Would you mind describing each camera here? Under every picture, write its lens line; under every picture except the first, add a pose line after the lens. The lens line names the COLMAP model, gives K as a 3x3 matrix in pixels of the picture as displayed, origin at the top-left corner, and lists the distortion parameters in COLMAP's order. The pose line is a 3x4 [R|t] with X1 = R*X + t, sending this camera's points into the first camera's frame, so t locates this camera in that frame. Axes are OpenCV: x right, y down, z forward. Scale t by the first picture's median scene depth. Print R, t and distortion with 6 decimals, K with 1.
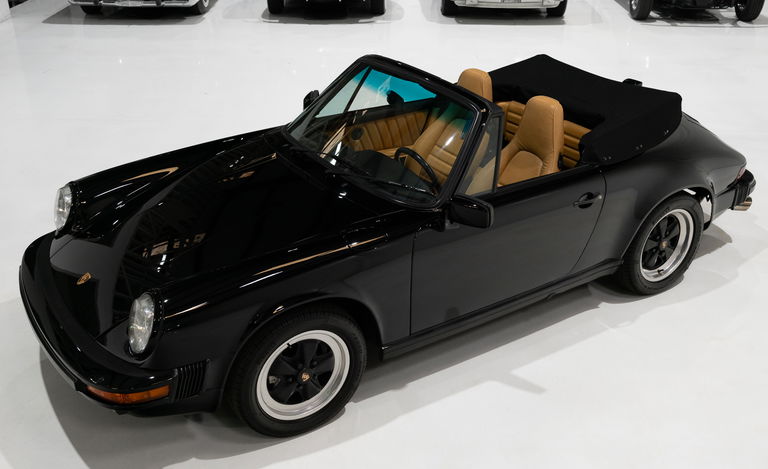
lens RADIAL K [[805.9, 0, 384.8], [0, 805.9, 235.3], [0, 0, 1]] dist [0.020013, 0.000000]
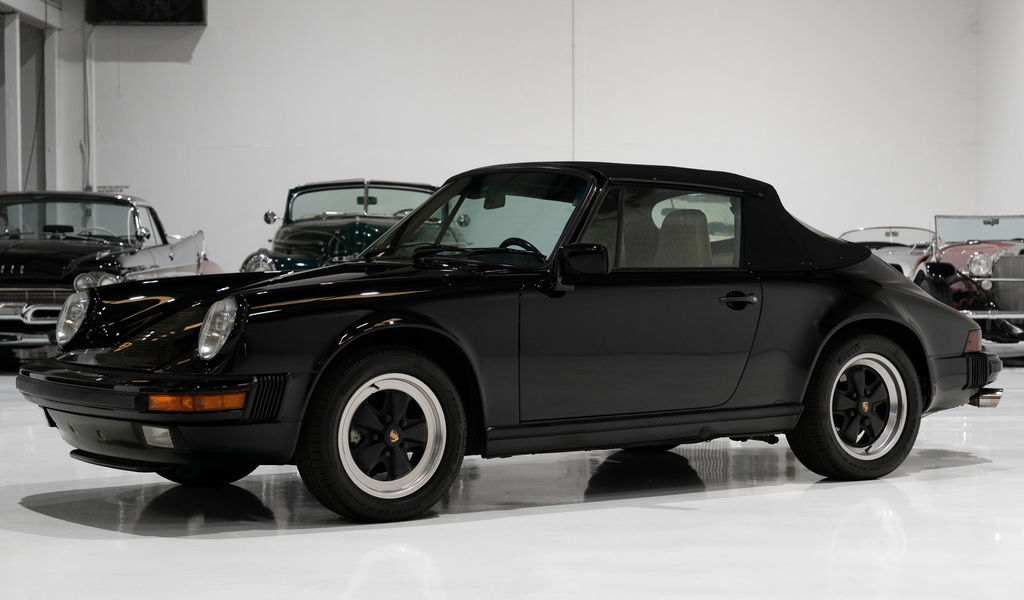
lens RADIAL K [[2088.1, 0, 512.2], [0, 2088.1, 294.3], [0, 0, 1]] dist [0.080151, 0.000000]
pose [[0.999371, -0.012592, 0.033163, -0.038228], [0.025650, 0.902287, -0.430373, 0.791128], [-0.024503, 0.430953, 0.902042, -0.810670]]
